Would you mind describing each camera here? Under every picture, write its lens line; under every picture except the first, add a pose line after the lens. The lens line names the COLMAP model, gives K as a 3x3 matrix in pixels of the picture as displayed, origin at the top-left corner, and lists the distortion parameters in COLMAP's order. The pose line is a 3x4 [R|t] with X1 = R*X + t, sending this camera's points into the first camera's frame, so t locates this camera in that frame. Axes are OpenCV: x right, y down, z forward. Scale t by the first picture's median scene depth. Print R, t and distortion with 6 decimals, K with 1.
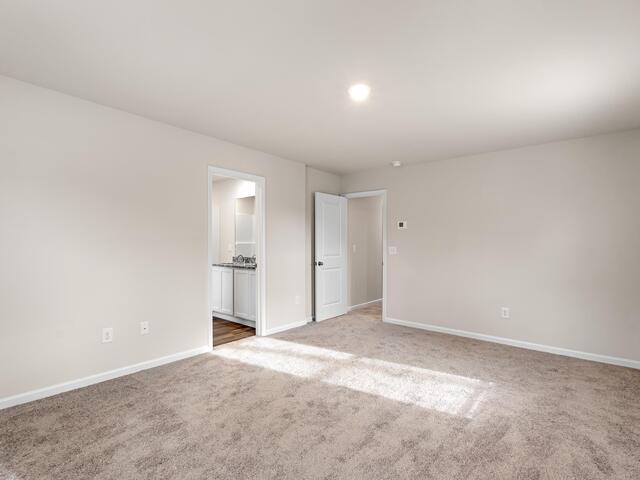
lens RADIAL K [[315.5, 0, 320.2], [0, 315.5, 241.2], [0, 0, 1]] dist [-0.006657, 0.001340]
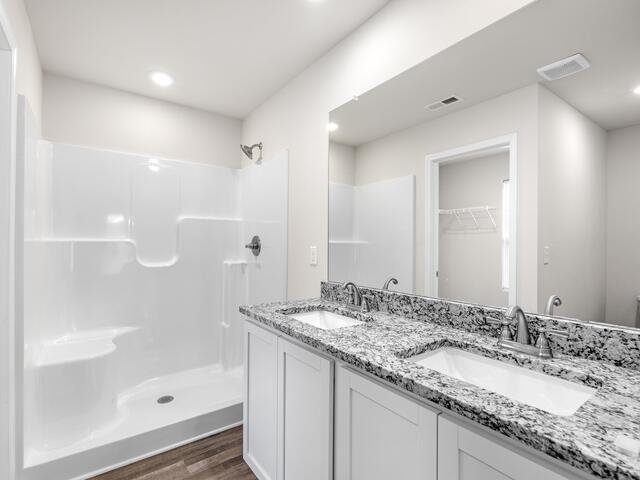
lens RADIAL K [[315.5, 0, 320.0], [0, 315.5, 240.8], [0, 0, 1]] dist [-0.006657, 0.001340]
pose [[0.969035, 0.004301, -0.246887, -0.172553], [-0.004515, 0.999990, -0.000301, 0.004680], [0.246883, 0.001407, 0.969044, 0.587450]]
